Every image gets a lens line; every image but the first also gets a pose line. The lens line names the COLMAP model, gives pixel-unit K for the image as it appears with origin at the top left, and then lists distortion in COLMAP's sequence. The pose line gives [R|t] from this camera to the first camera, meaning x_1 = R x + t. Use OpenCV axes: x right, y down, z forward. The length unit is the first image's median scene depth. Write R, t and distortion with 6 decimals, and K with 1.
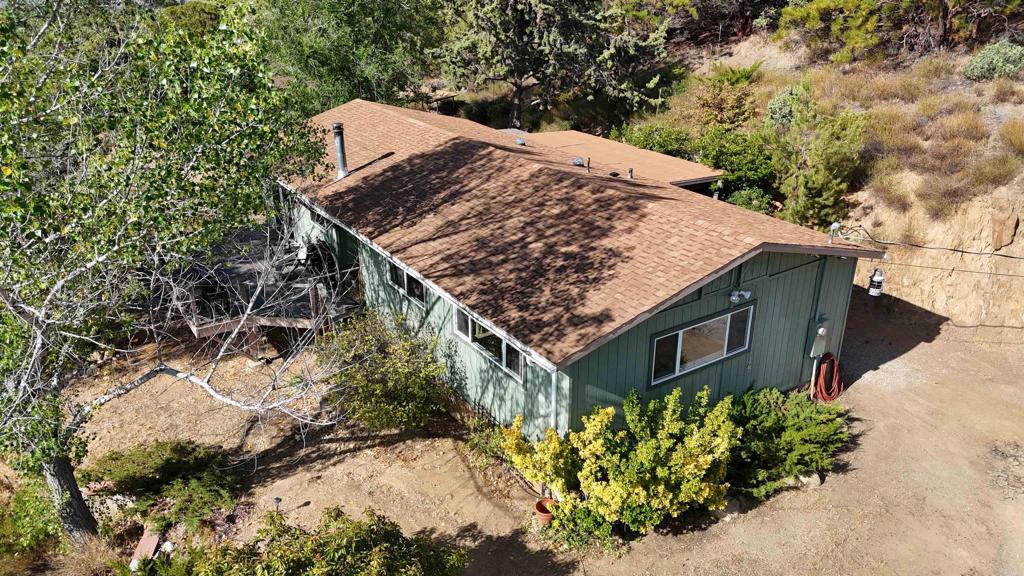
lens RADIAL K [[755.3, 0, 512.0], [0, 755.3, 288.0], [0, 0, 1]] dist [0.067137, -0.060273]
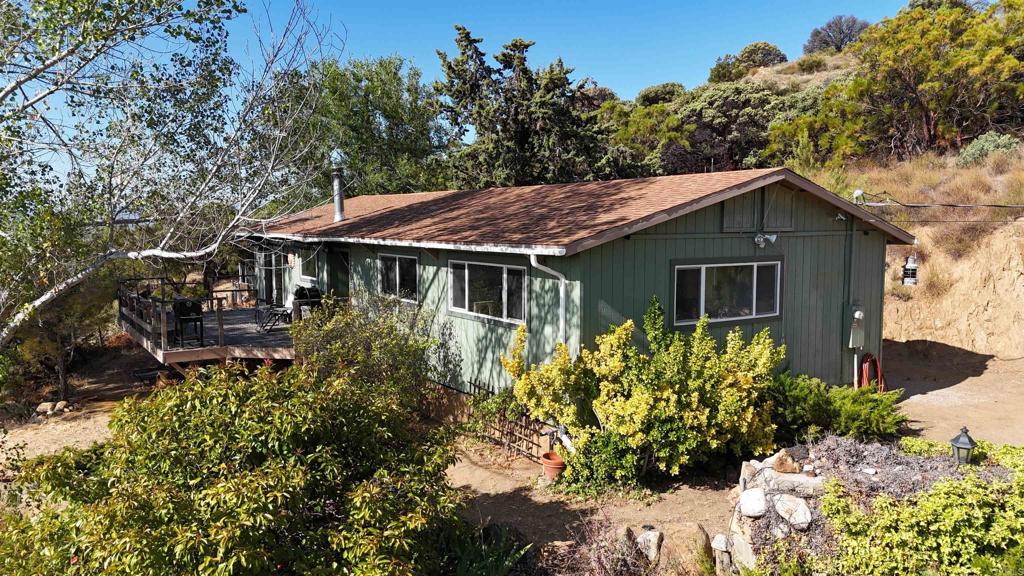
lens RADIAL K [[755.3, 0, 512.0], [0, 755.3, 288.0], [0, 0, 1]] dist [0.067137, -0.060273]
pose [[0.999997, 0.002470, 0.000373, -0.002391], [-0.002223, 0.948218, -0.317613, 0.361981], [-0.001138, 0.317611, 0.948220, 0.159889]]
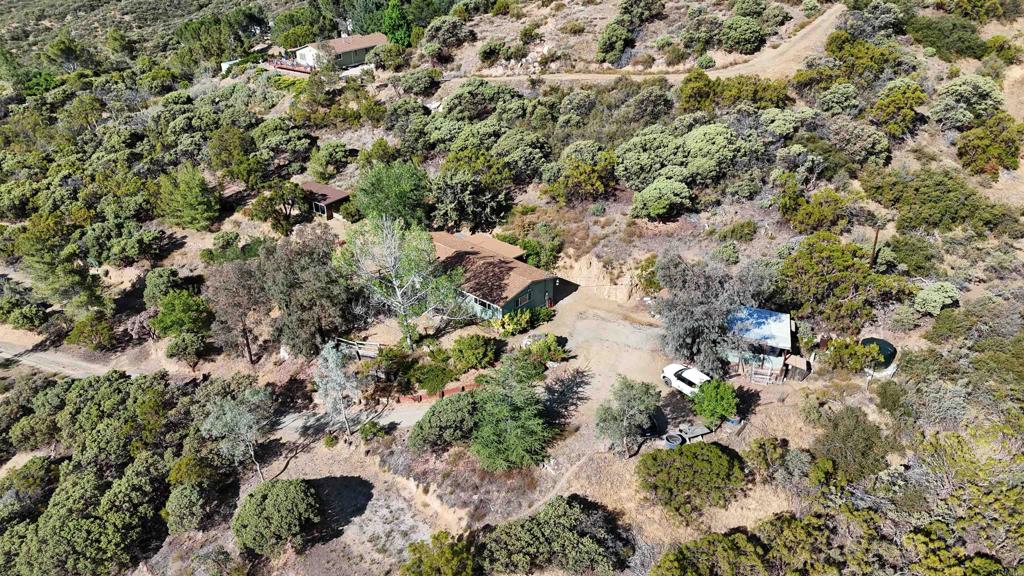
lens RADIAL K [[748.9, 0, 512.0], [0, 748.9, 275.4], [0, 0, 1]] dist [0.071660, 0.000376]
pose [[0.971364, -0.105052, 0.213112, -0.945011], [0.092950, 0.993477, 0.066062, -0.458871], [-0.218662, -0.044361, 0.974792, -4.166079]]
